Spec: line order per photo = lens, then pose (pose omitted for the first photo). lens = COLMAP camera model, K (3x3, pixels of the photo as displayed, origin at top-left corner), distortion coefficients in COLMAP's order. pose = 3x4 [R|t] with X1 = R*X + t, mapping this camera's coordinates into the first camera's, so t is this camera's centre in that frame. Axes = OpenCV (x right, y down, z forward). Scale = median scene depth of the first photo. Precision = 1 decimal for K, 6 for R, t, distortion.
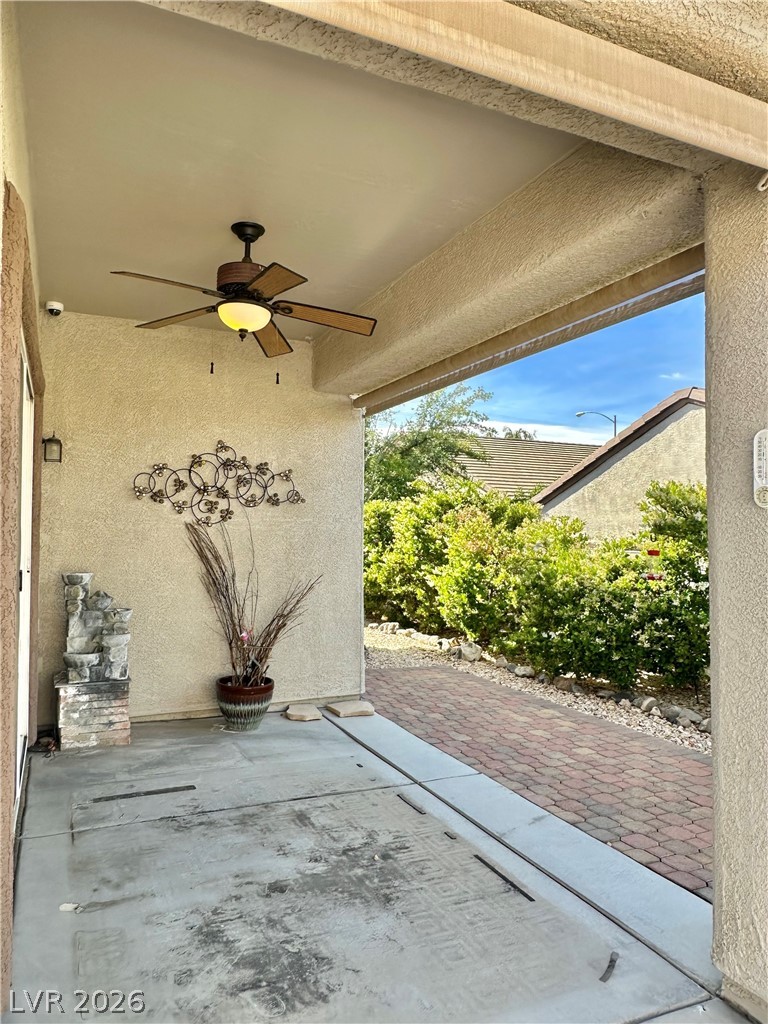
lens RADIAL K [[693.8, 0, 376.9], [0, 693.8, 512.0], [0, 0, 1]] dist [0.003132, -0.001810]
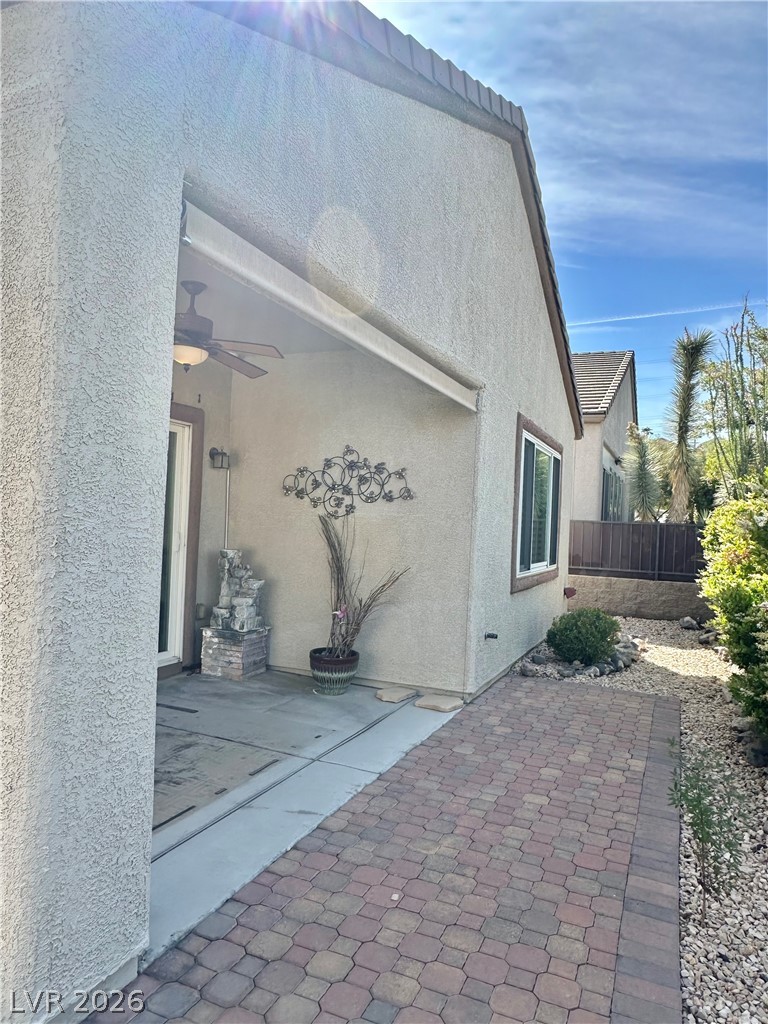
lens RADIAL K [[693.8, 0, 376.7], [0, 693.8, 511.1], [0, 0, 1]] dist [0.003132, -0.001810]
pose [[0.667059, 0.013428, -0.744884, 0.713008], [-0.015664, 0.999869, 0.003997, 0.001908], [0.744840, 0.009002, 0.667182, 0.278937]]
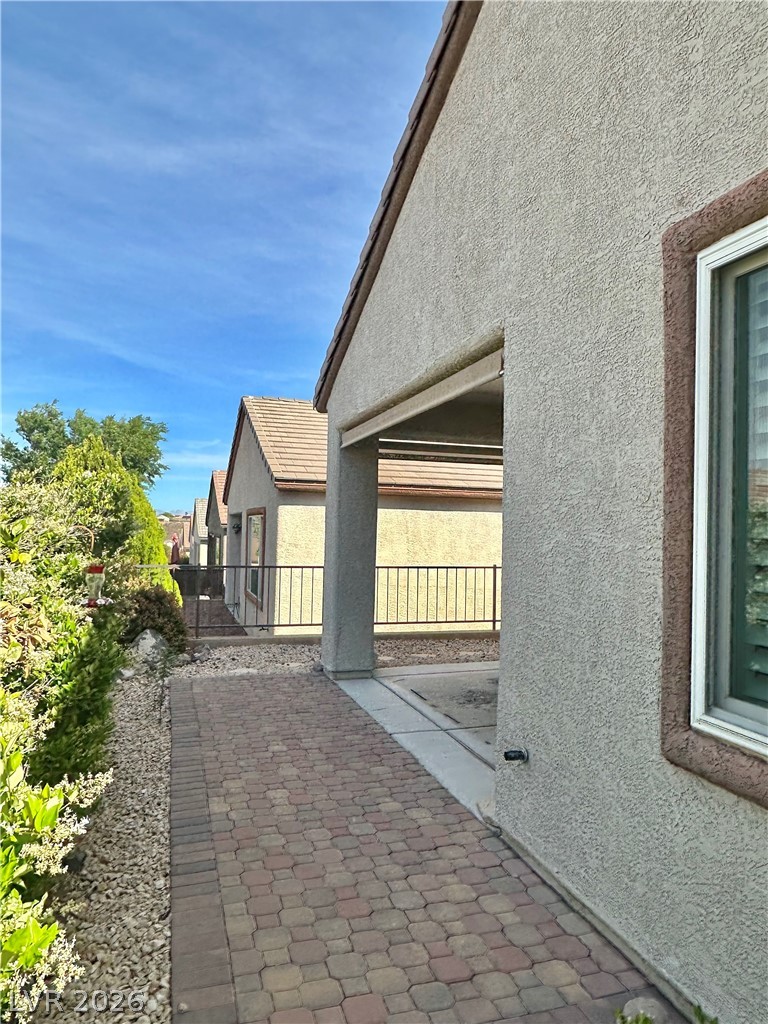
lens RADIAL K [[693.8, 0, 375.3], [0, 693.8, 517.3], [0, 0, 1]] dist [0.003132, -0.001810]
pose [[-0.989775, -0.021294, 0.141038, 0.006033], [-0.028677, 0.998311, -0.050524, 0.035813], [-0.139724, -0.054052, -0.988714, 1.873466]]
